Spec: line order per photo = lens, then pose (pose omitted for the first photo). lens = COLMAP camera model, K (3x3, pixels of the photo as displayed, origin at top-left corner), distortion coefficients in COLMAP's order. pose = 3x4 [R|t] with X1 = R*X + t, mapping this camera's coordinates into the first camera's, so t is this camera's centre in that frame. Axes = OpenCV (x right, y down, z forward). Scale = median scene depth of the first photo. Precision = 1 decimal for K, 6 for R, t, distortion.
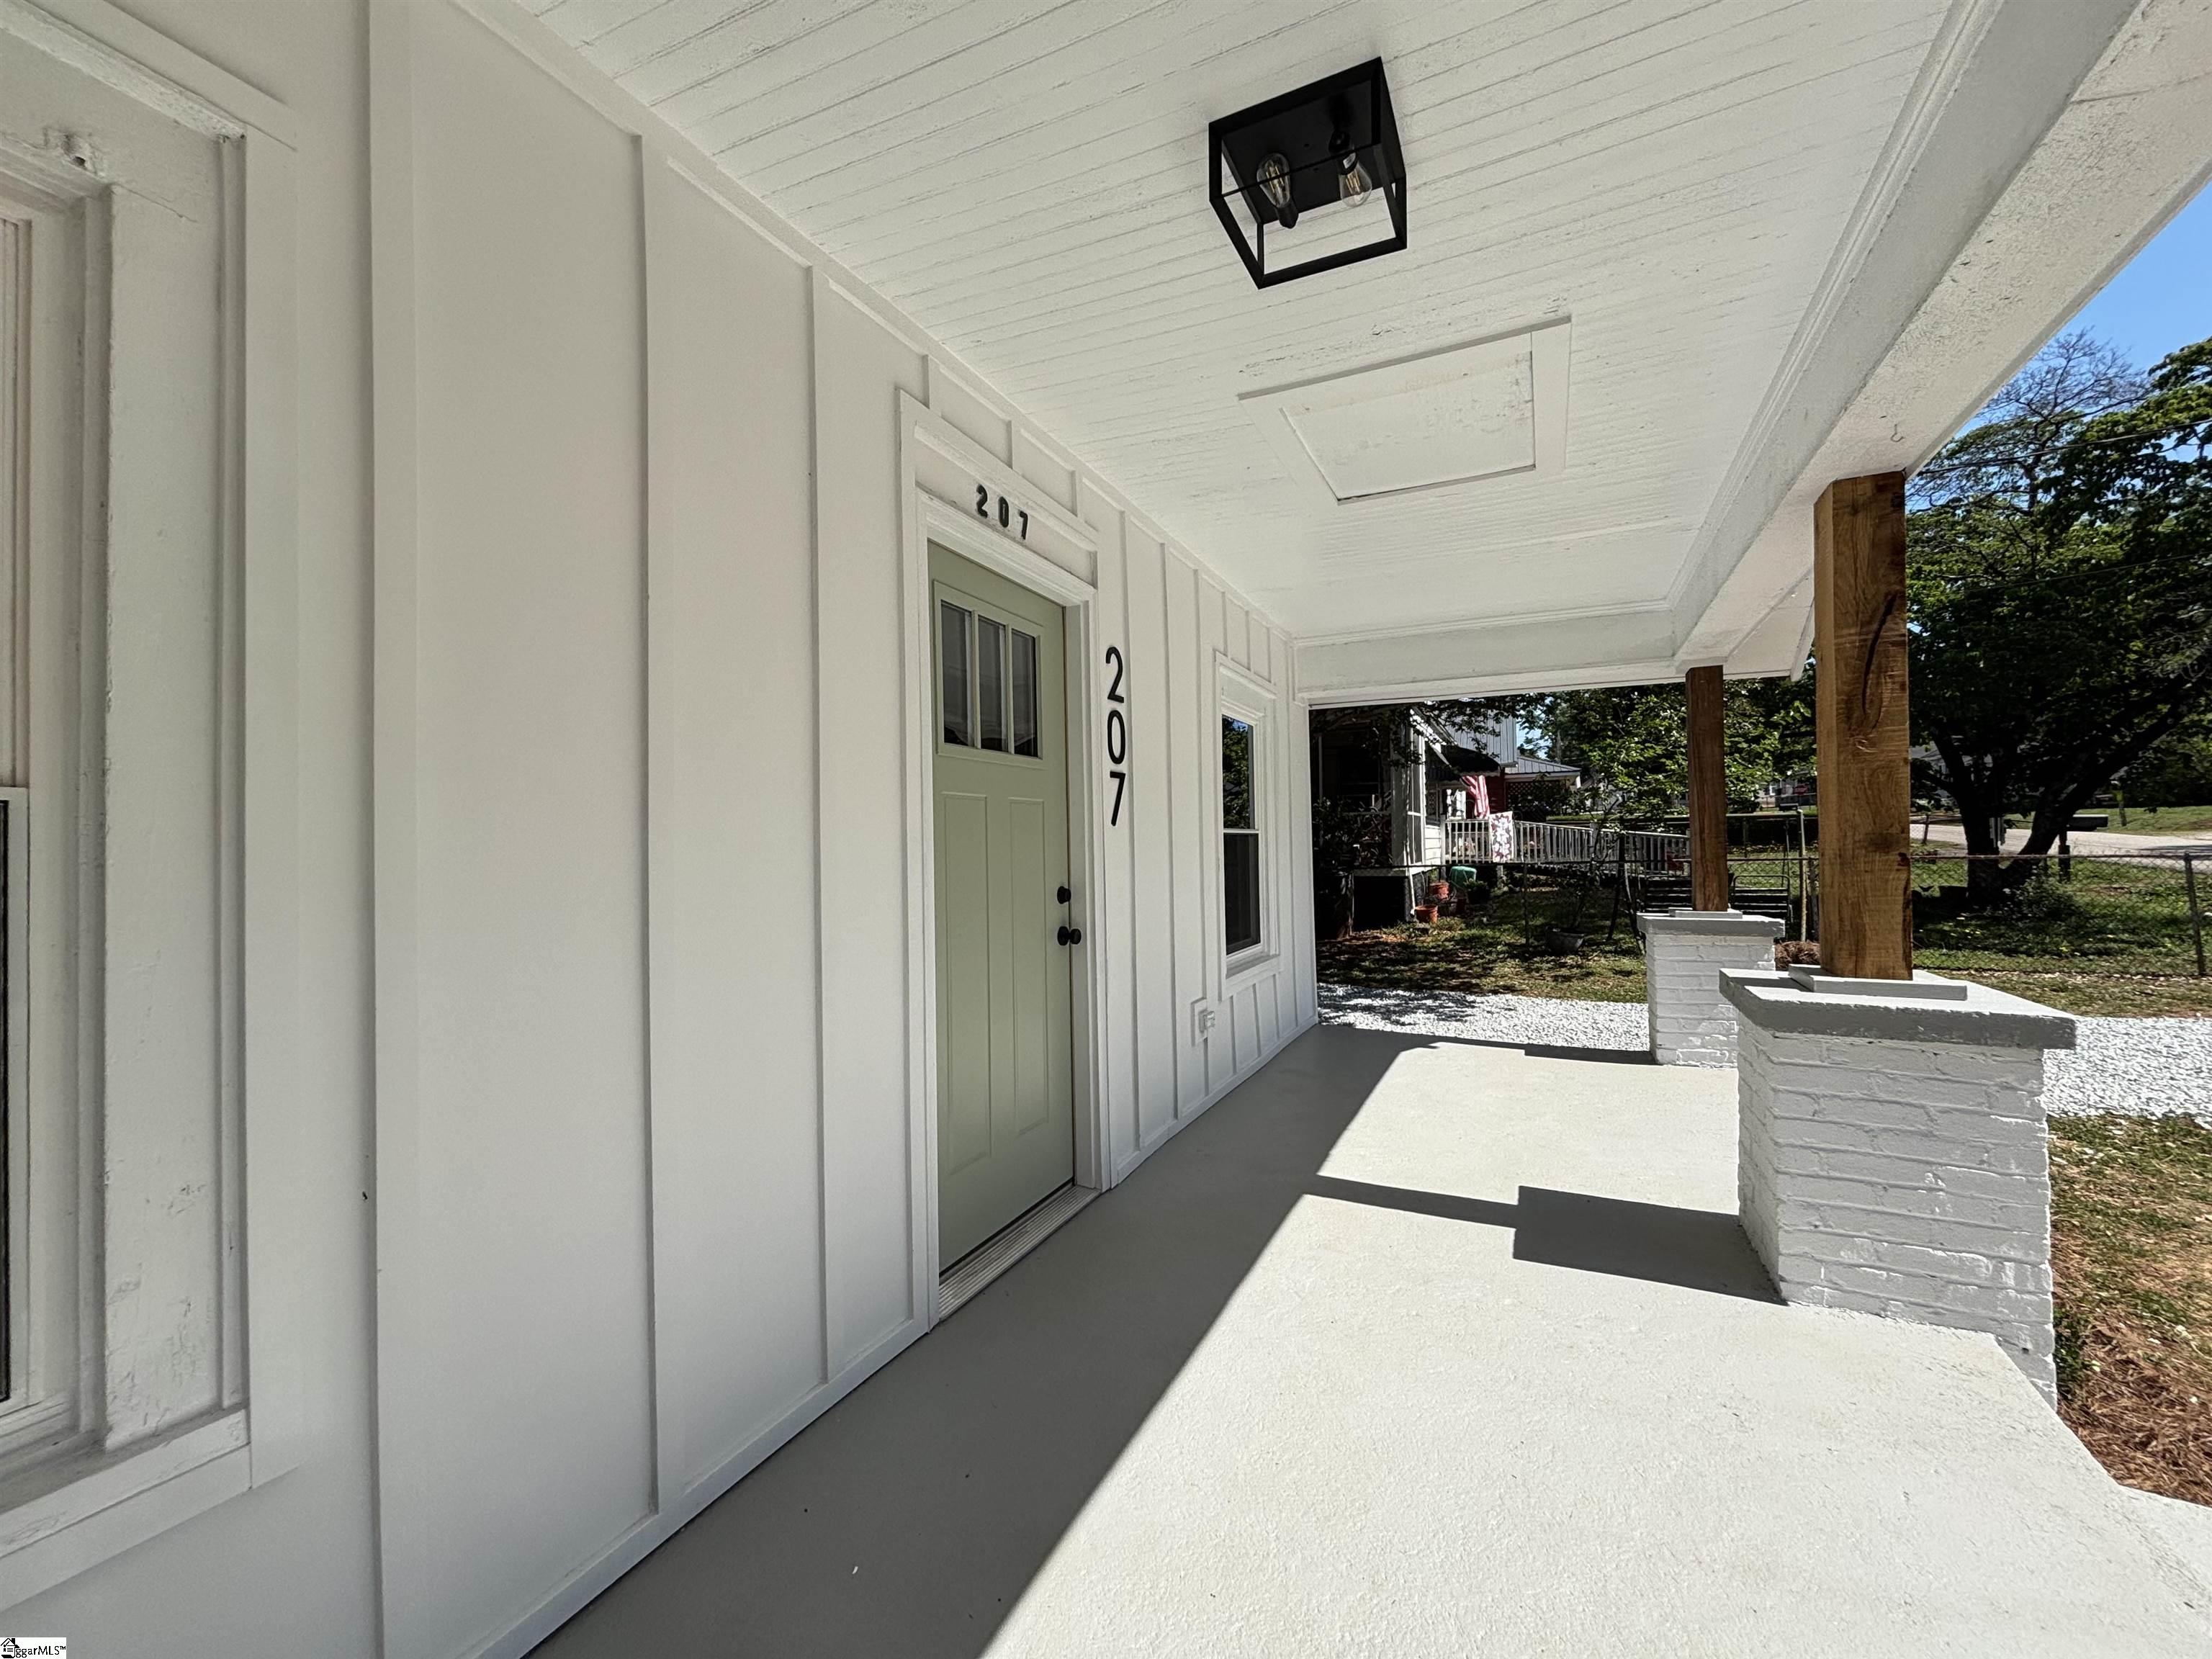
lens RADIAL K [[891.1, 0, 1106.0], [0, 891.1, 829.5], [0, 0, 1]] dist [0.002244, -0.000755]
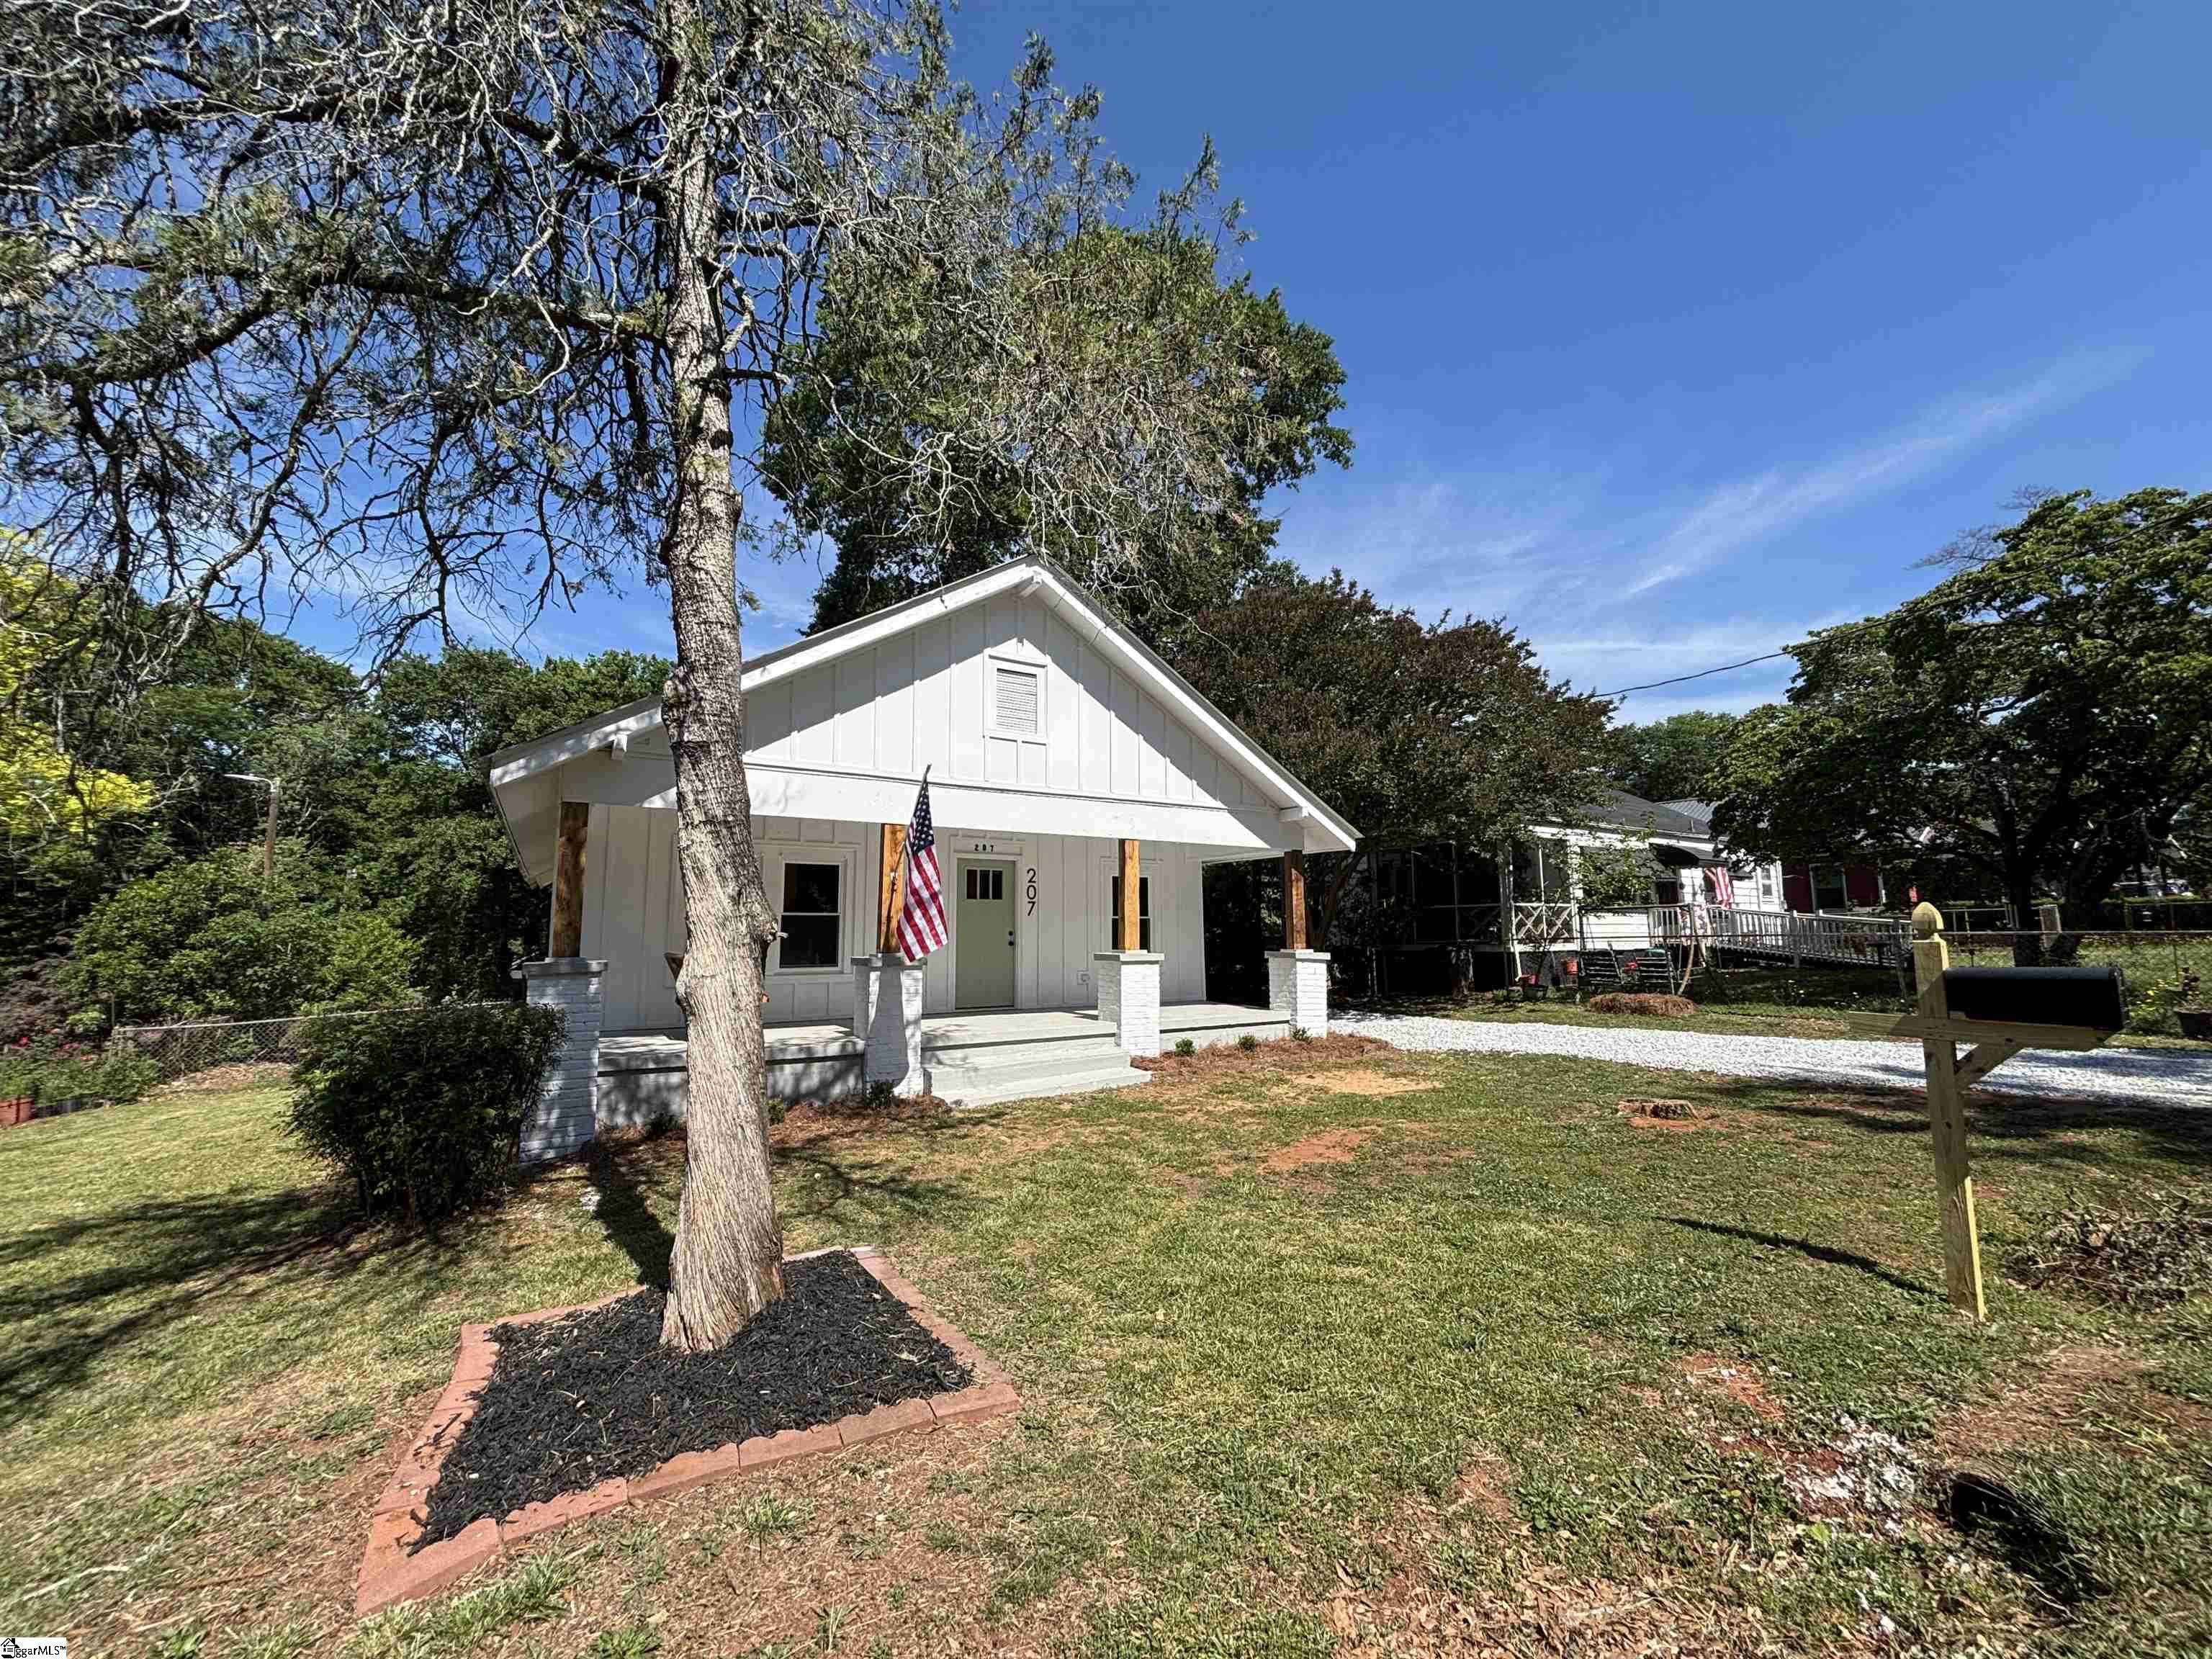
lens RADIAL K [[875.1, 0, 1118.5], [0, 875.1, 817.9], [0, 0, 1]] dist [0.001065, -0.000133]
pose [[0.853142, -0.058137, -0.518429, 2.292797], [0.000561, 0.993872, -0.110532, -0.006695], [0.521679, 0.094009, 0.847947, -2.011608]]
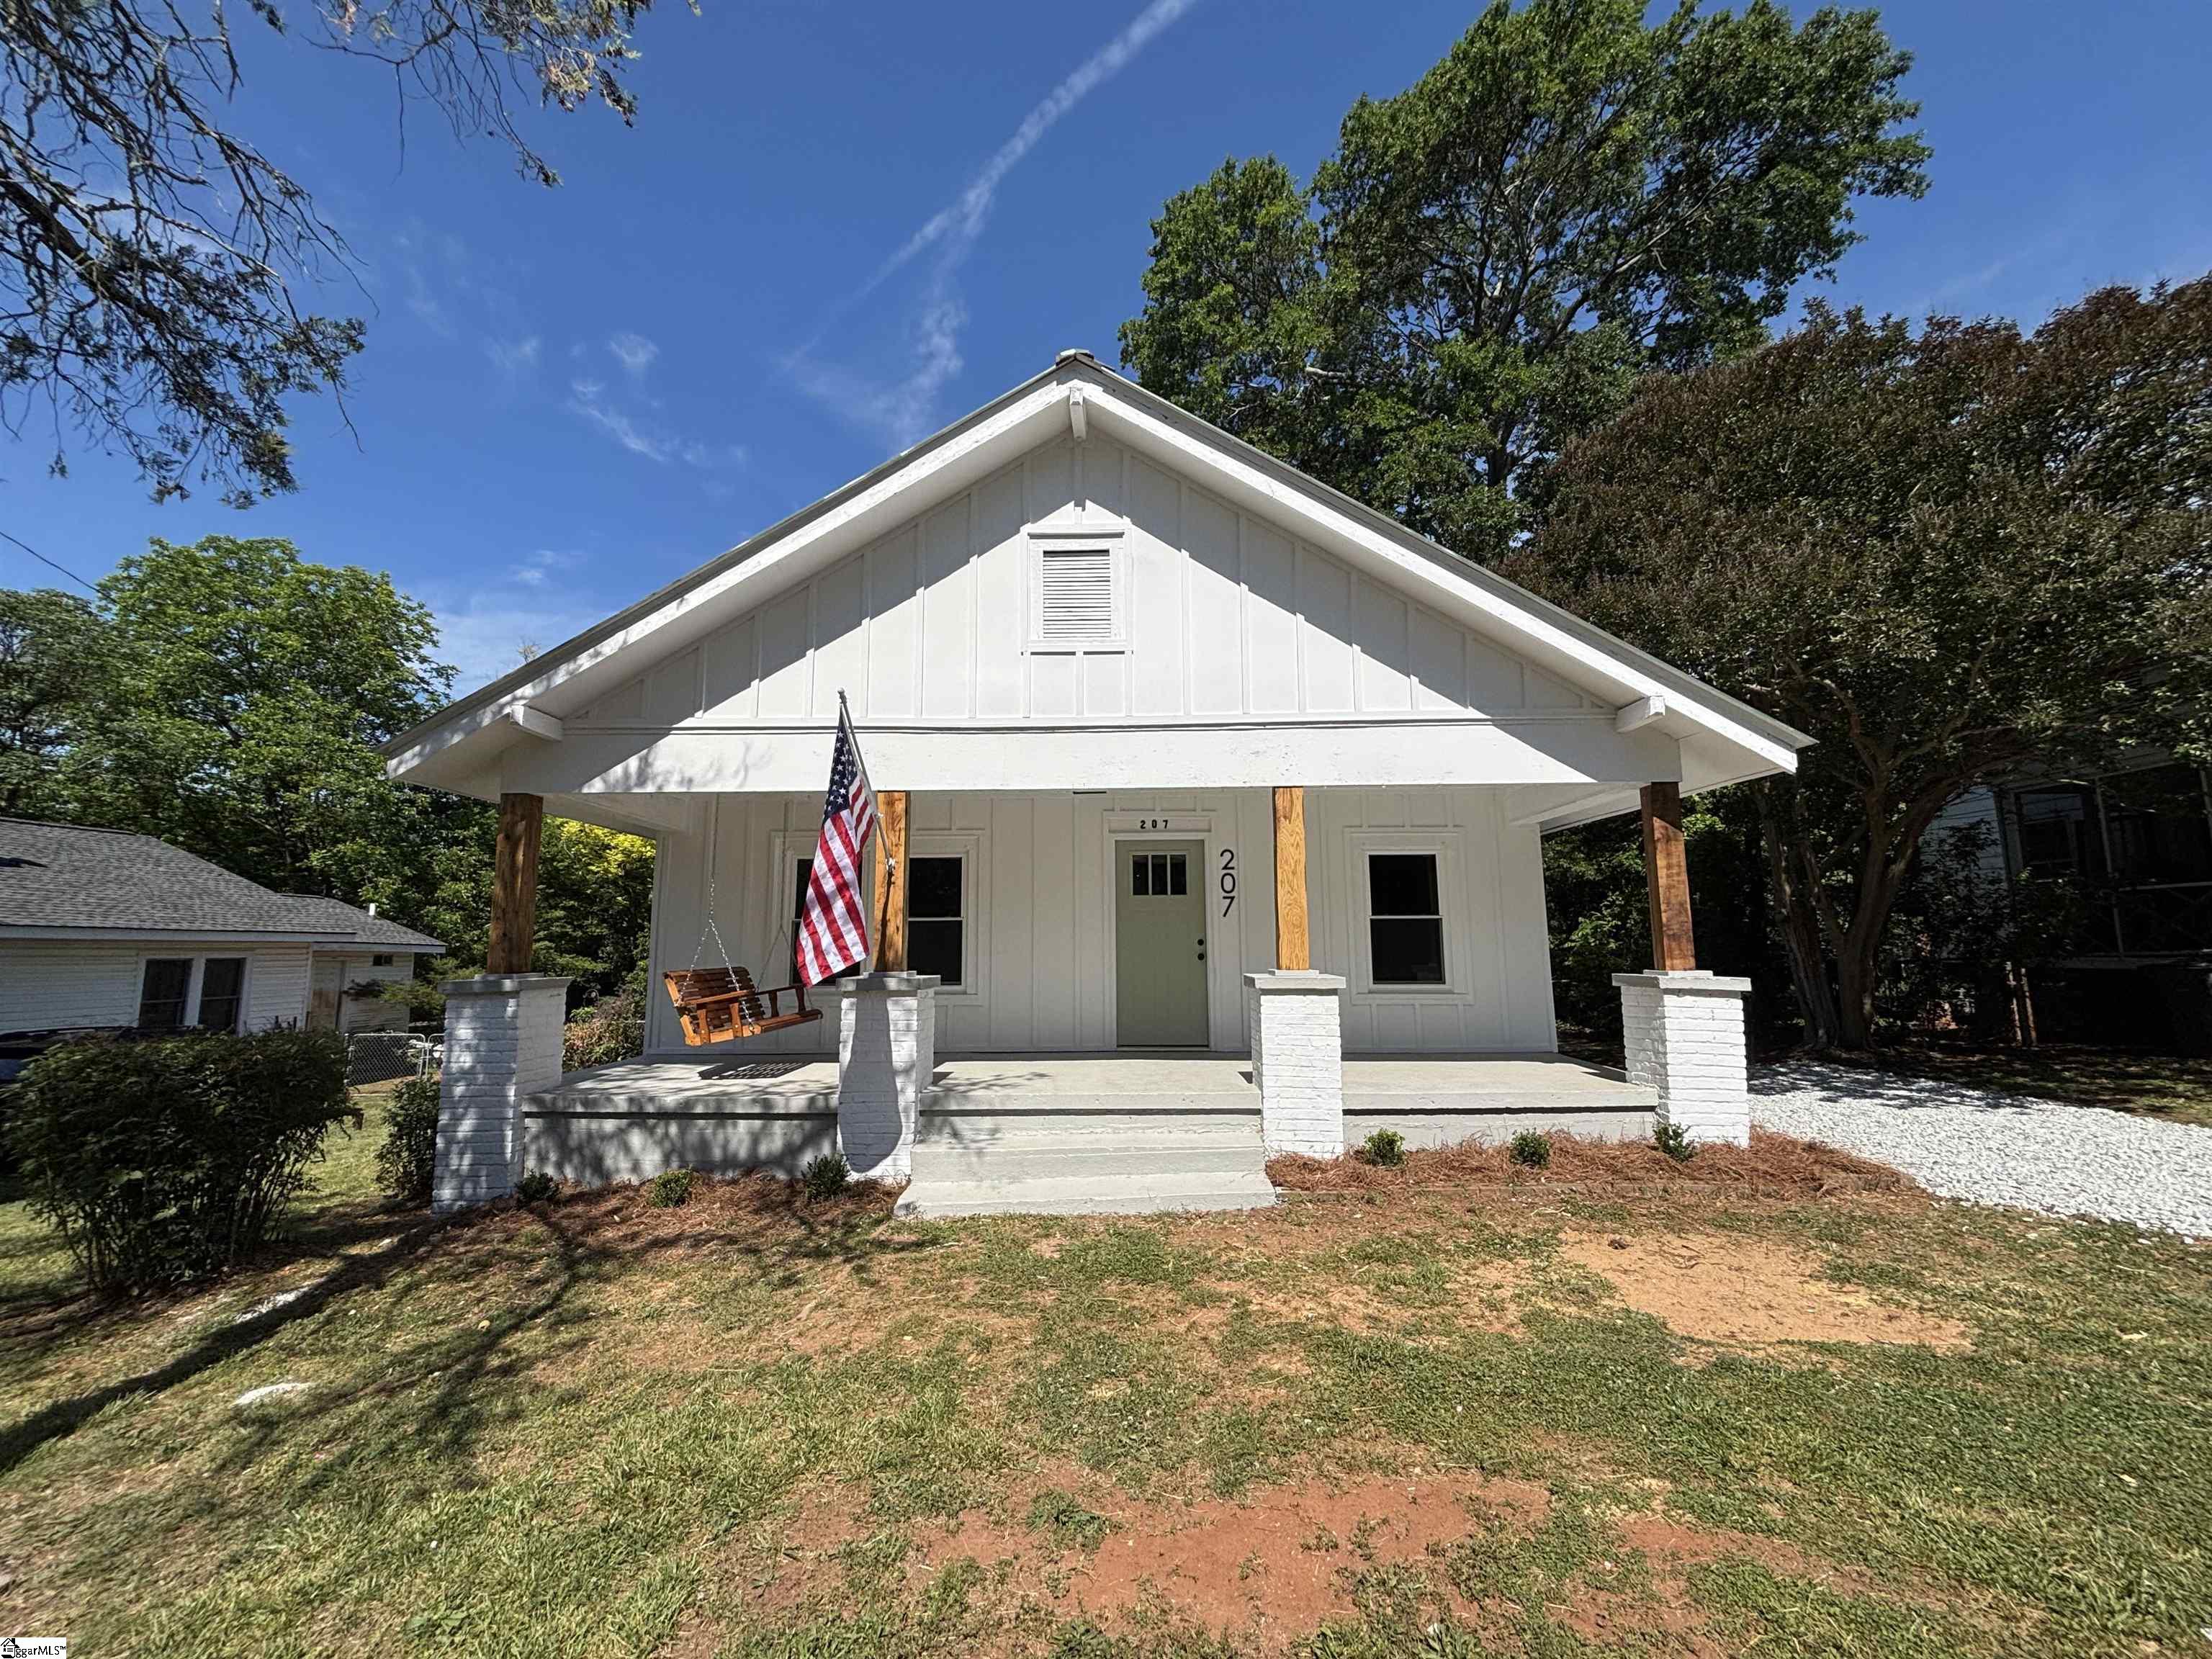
lens RADIAL K [[884.9, 0, 1109.3], [0, 884.9, 832.2], [0, 0, 1]] dist [0.000893, -0.000098]
pose [[0.428491, -0.104509, -0.897482, 2.249240], [0.016138, 0.994015, -0.108046, 0.022947], [0.903402, 0.031813, 0.427613, -0.450471]]
